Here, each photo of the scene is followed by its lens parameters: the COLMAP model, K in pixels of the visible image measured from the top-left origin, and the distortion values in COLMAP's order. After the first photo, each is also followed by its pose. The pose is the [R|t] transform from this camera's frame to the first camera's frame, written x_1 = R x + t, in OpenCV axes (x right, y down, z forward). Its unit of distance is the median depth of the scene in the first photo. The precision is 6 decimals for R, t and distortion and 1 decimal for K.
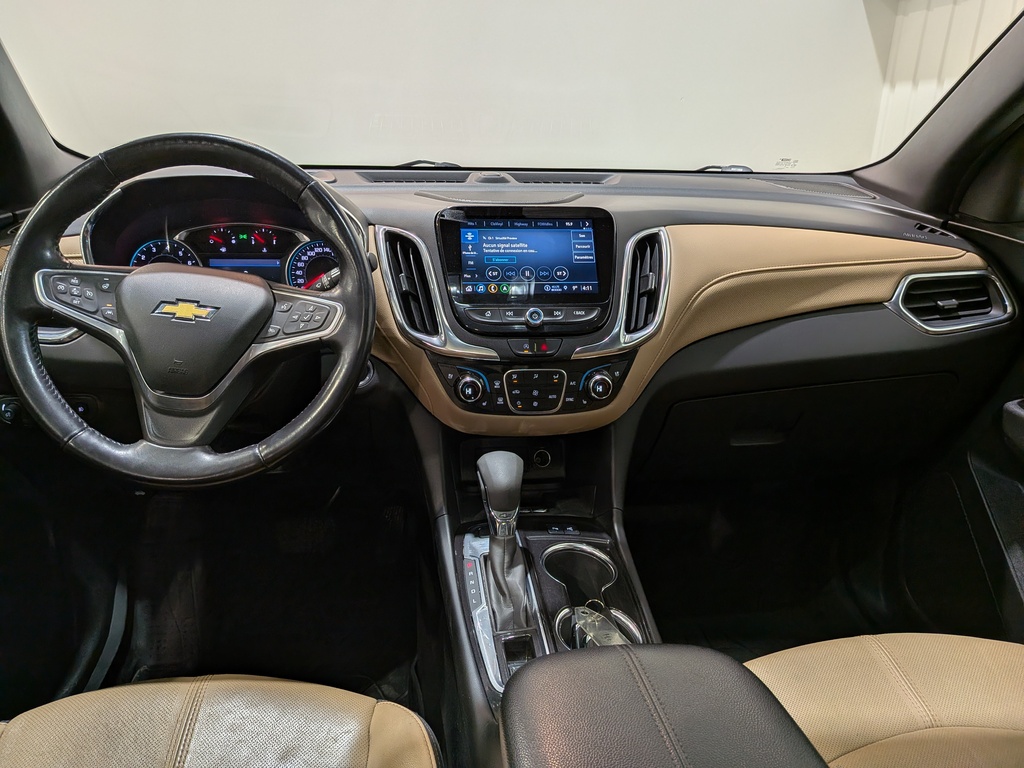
lens RADIAL K [[735.3, 0, 511.8], [0, 735.3, 391.1], [0, 0, 1]] dist [0.038105, -0.057081]
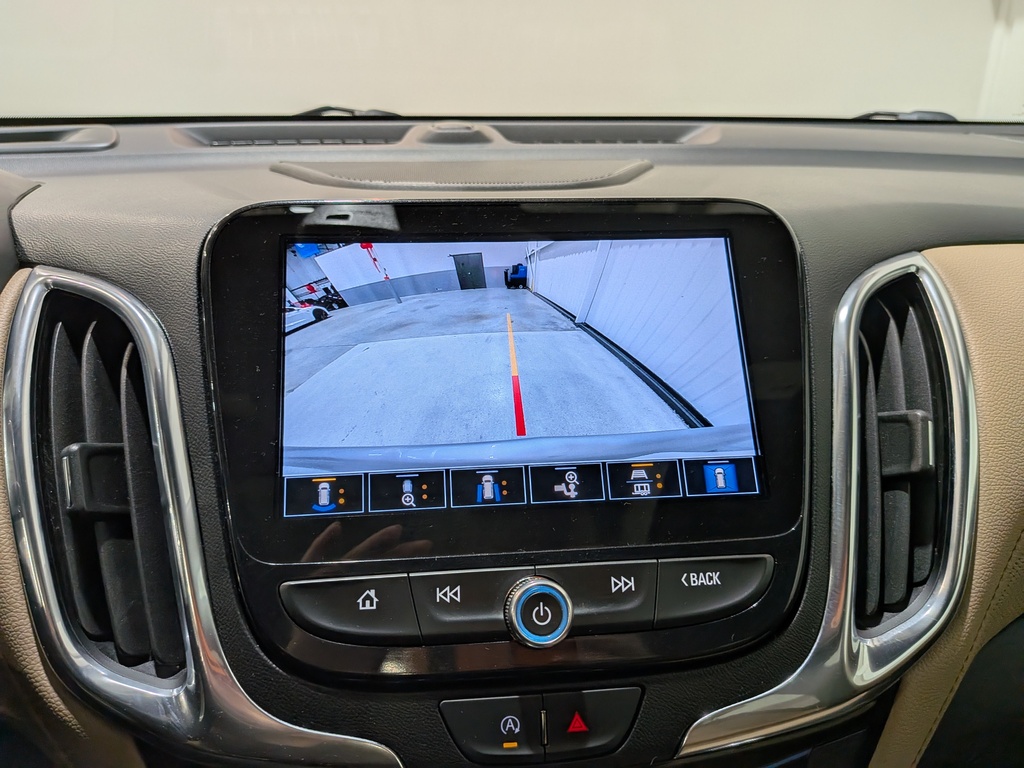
lens RADIAL K [[761.8, 0, 510.4], [0, 761.8, 378.5], [0, 0, 1]] dist [0.003412, -0.052798]
pose [[0.999729, -0.009199, -0.021391, 0.025344], [0.009276, 0.999951, 0.003461, -0.177397], [0.021358, -0.003659, 0.999765, 0.684653]]
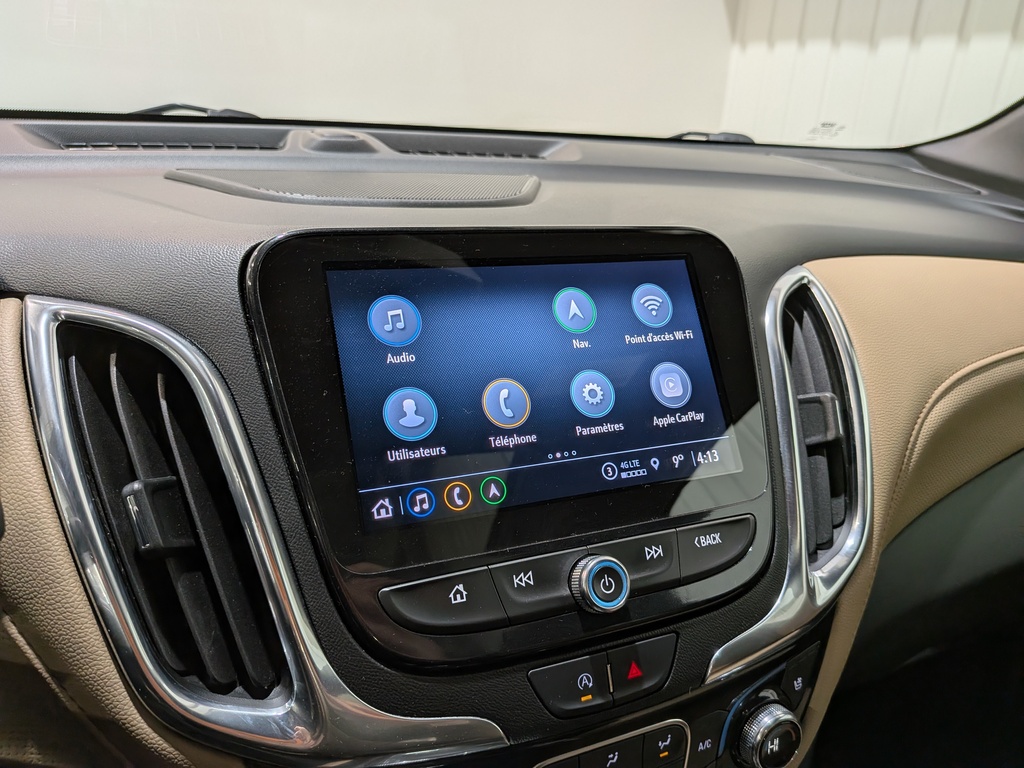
lens RADIAL K [[761.8, 0, 527.9], [0, 761.8, 389.0], [0, 0, 1]] dist [0.003412, -0.052798]
pose [[0.955322, -0.069139, 0.287367, -0.084083], [0.060805, 0.997432, 0.037837, -0.188840], [-0.289245, -0.018673, 0.957073, 0.658720]]
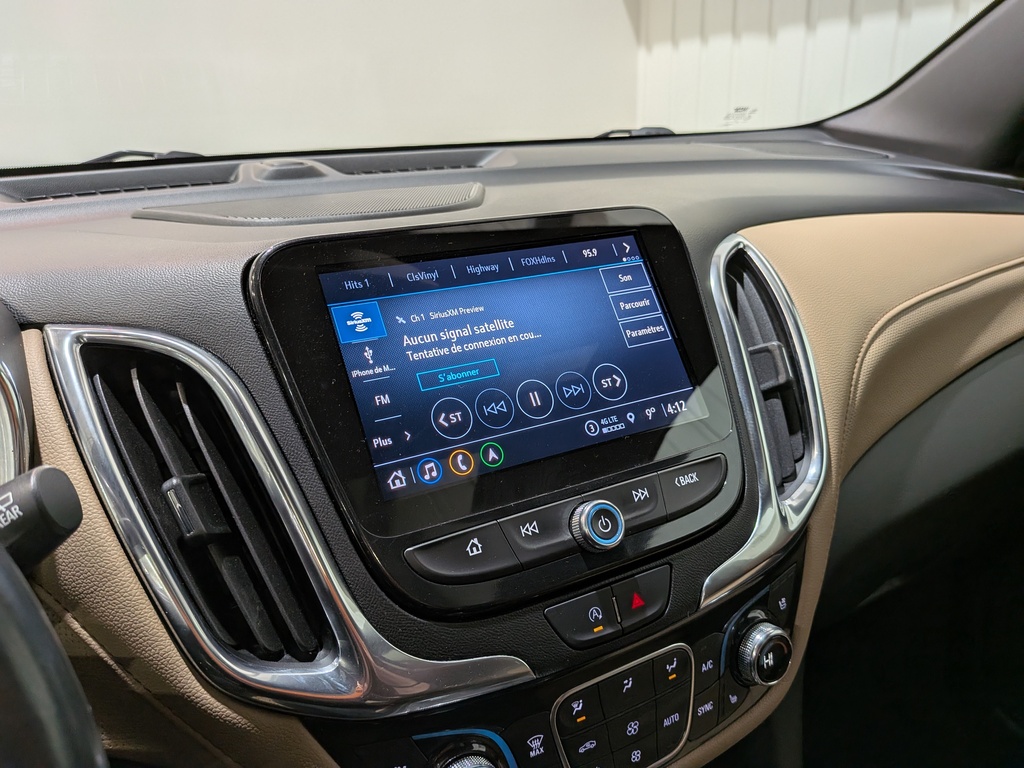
lens RADIAL K [[761.8, 0, 511.9], [0, 761.8, 380.3], [0, 0, 1]] dist [0.003412, -0.052798]
pose [[0.926432, -0.170035, 0.335874, -0.113261], [0.176068, 0.984297, 0.012654, -0.171984], [-0.332751, 0.047414, 0.941822, 0.630335]]
